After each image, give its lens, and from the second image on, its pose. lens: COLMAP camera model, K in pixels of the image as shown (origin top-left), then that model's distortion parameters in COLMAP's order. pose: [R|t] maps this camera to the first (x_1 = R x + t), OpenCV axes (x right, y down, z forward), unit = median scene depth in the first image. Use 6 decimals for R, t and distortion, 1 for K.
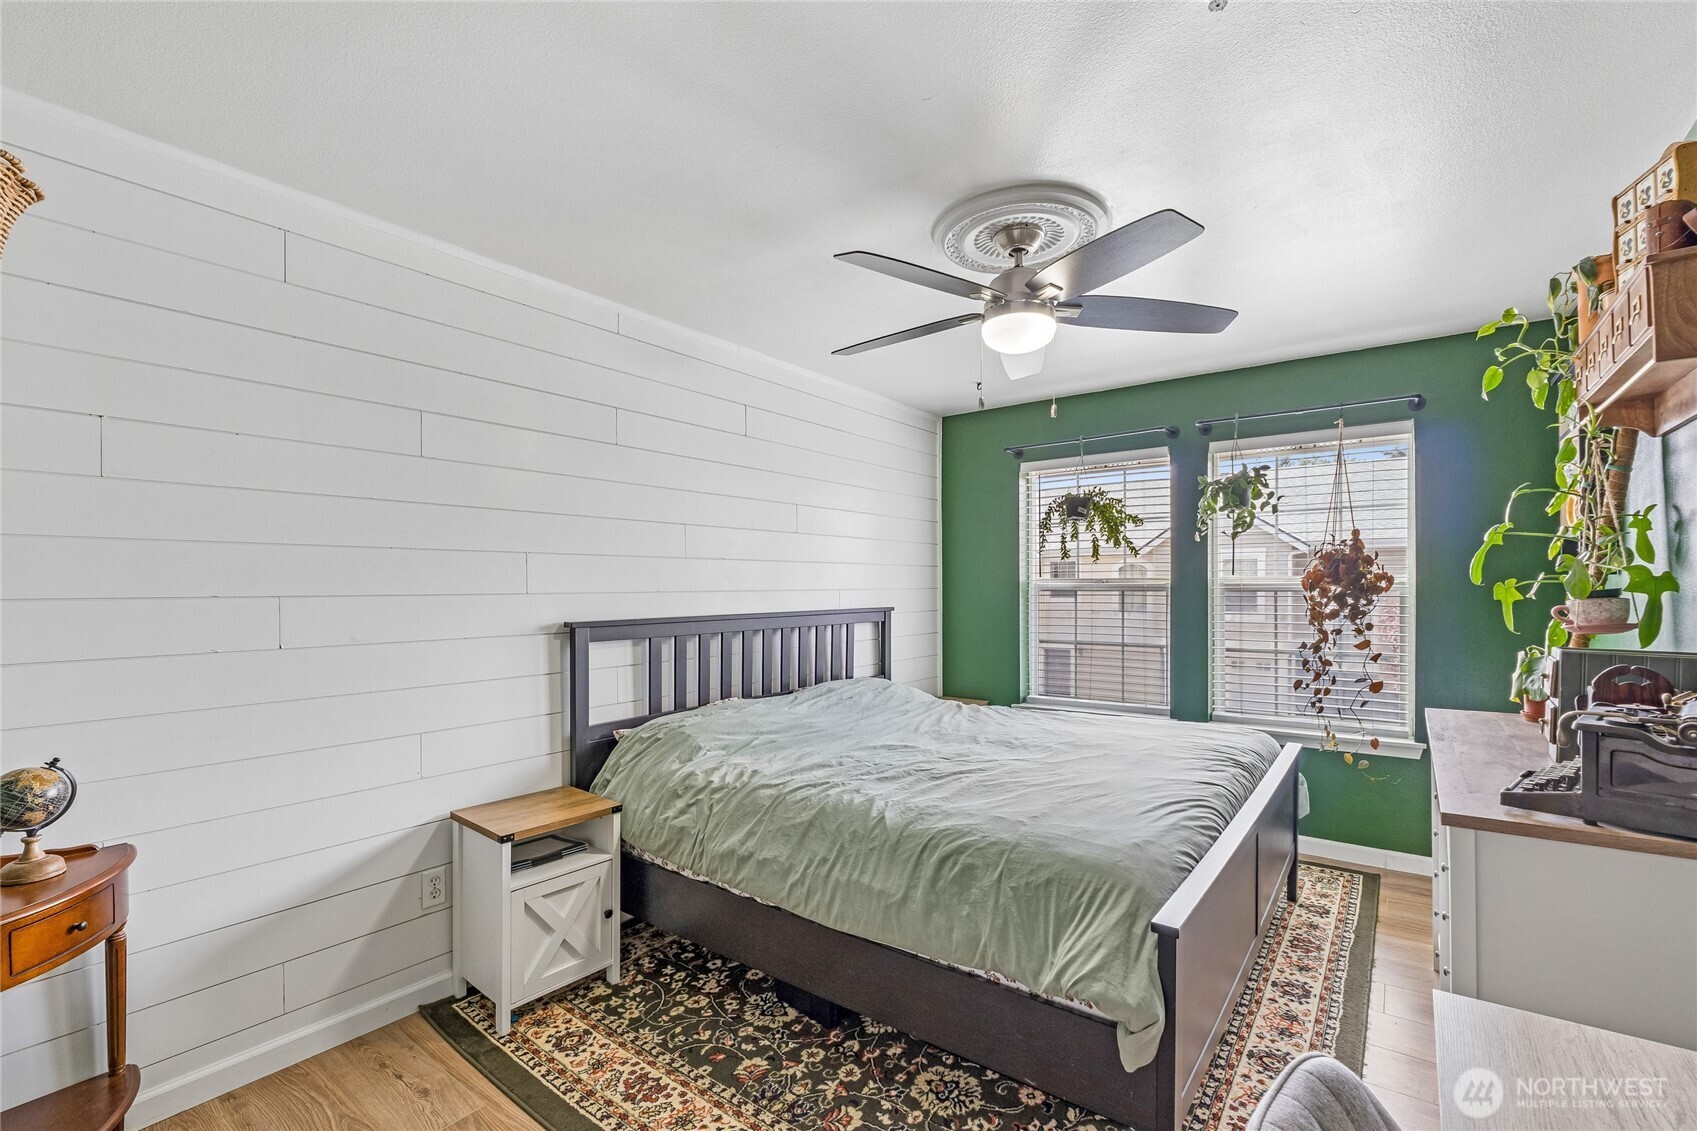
lens RADIAL K [[733.1, 0, 863.1], [0, 733.1, 586.3], [0, 0, 1]] dist [-0.010370, 0.000919]
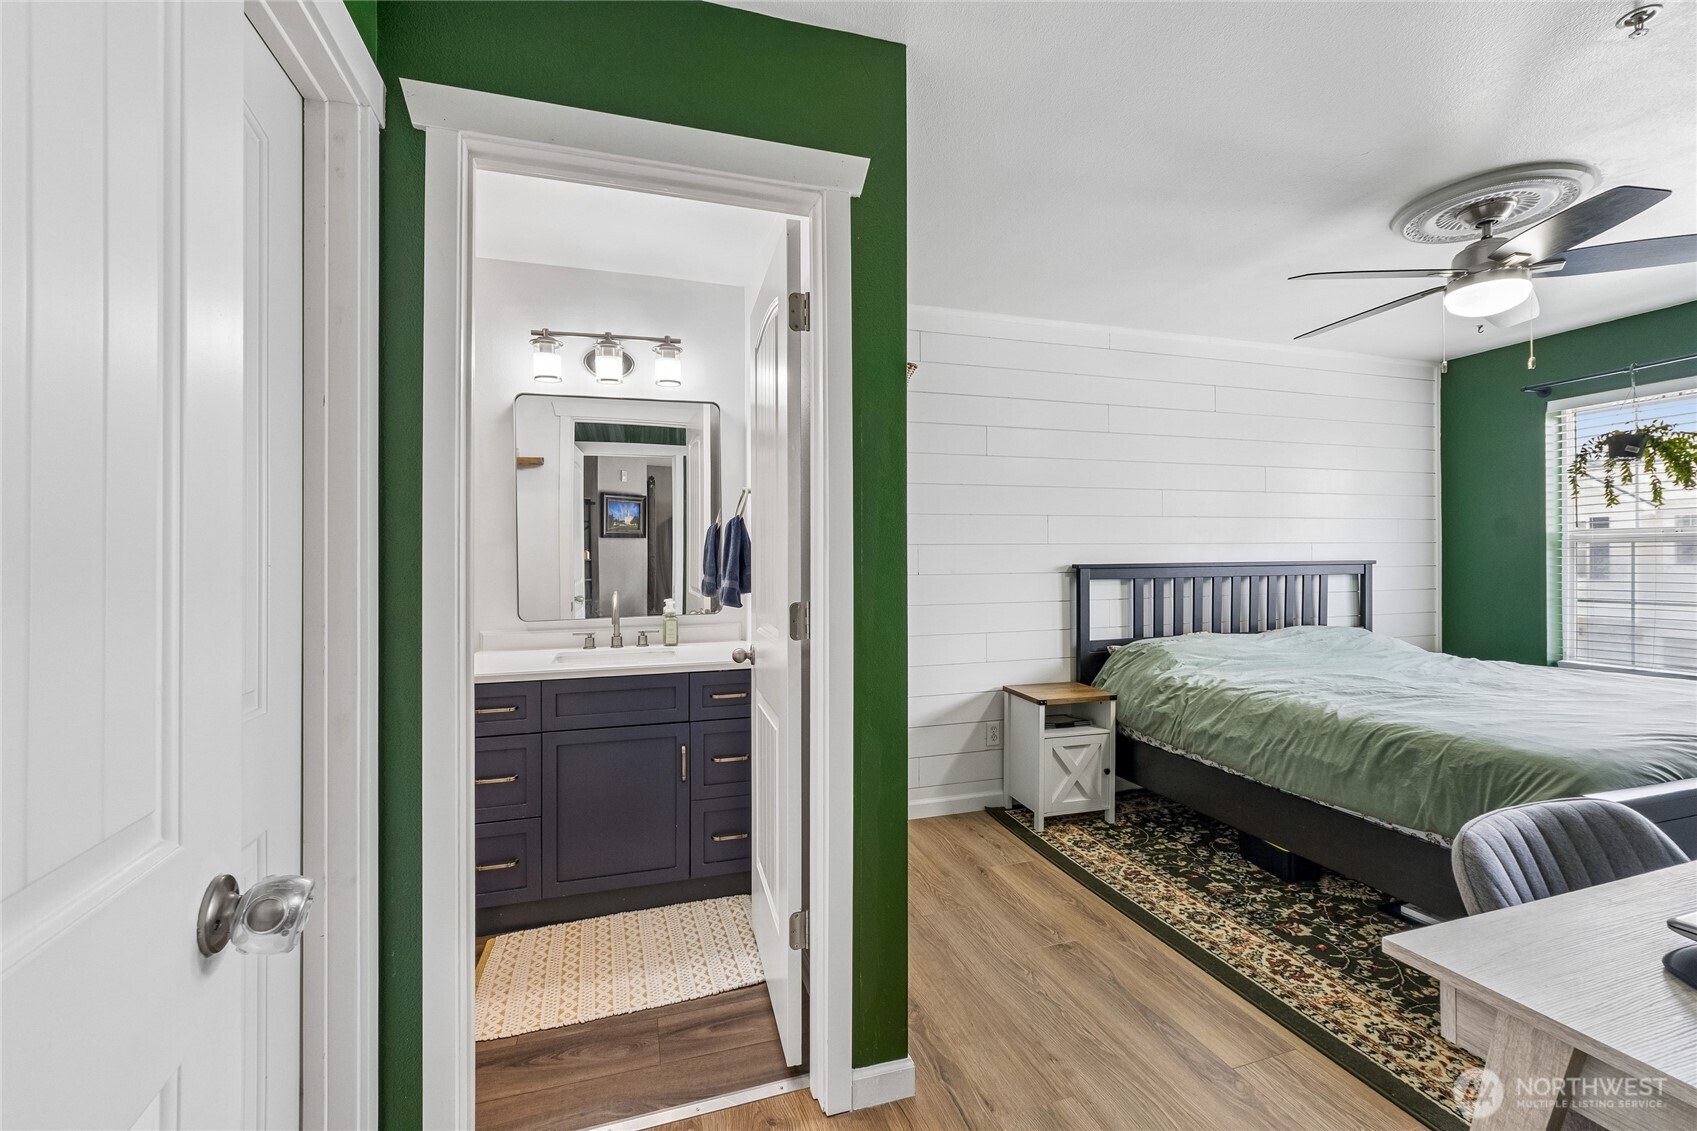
lens RADIAL K [[721.9, 0, 860.3], [0, 721.9, 562.6], [0, 0, 1]] dist [-0.007488, 0.000021]
pose [[0.815878, 0.001597, -0.578222, 0.066650], [0.003744, 0.999961, 0.008046, 0.039182], [0.578212, -0.008730, 0.815840, -0.419739]]
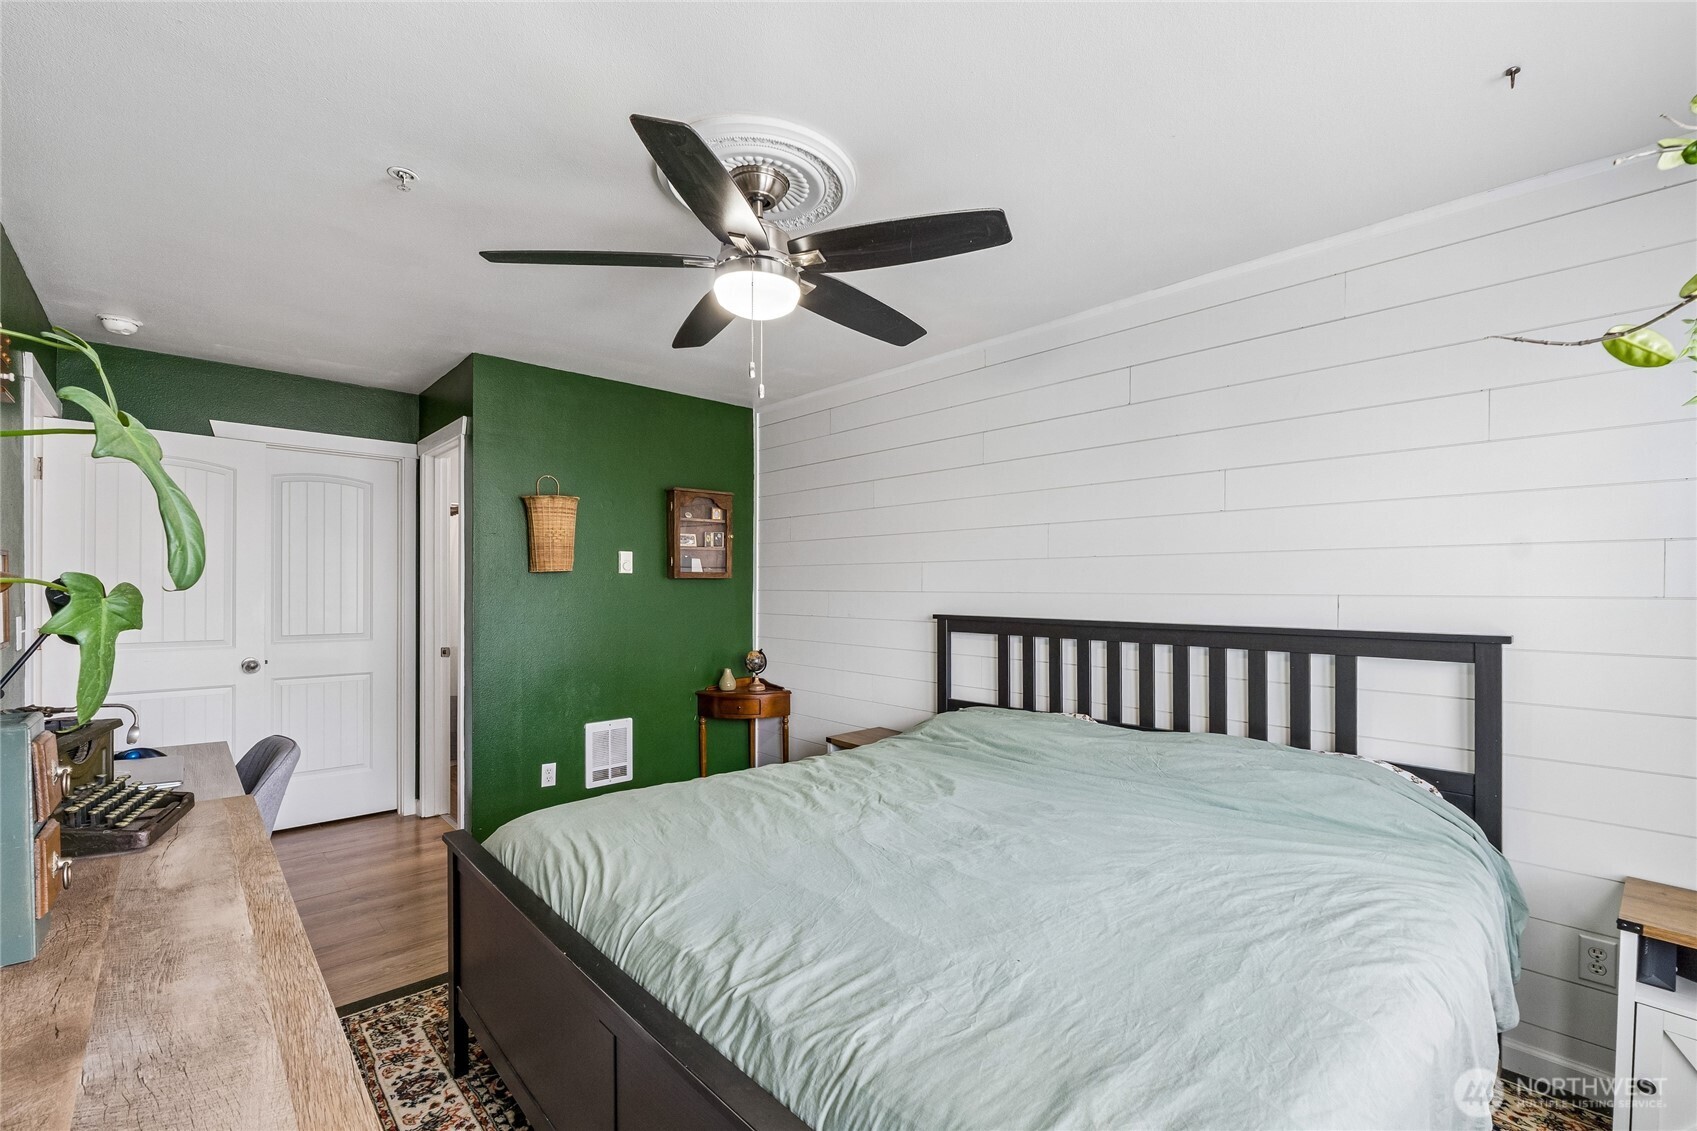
lens RADIAL K [[729.2, 0, 860.1], [0, 729.2, 539.2], [0, 0, 1]] dist [-0.008708, -0.000379]
pose [[-0.183891, -0.050940, -0.981626, 1.083102], [0.004274, 0.998605, -0.052622, -0.020001], [0.982937, -0.013872, -0.183417, 1.300058]]
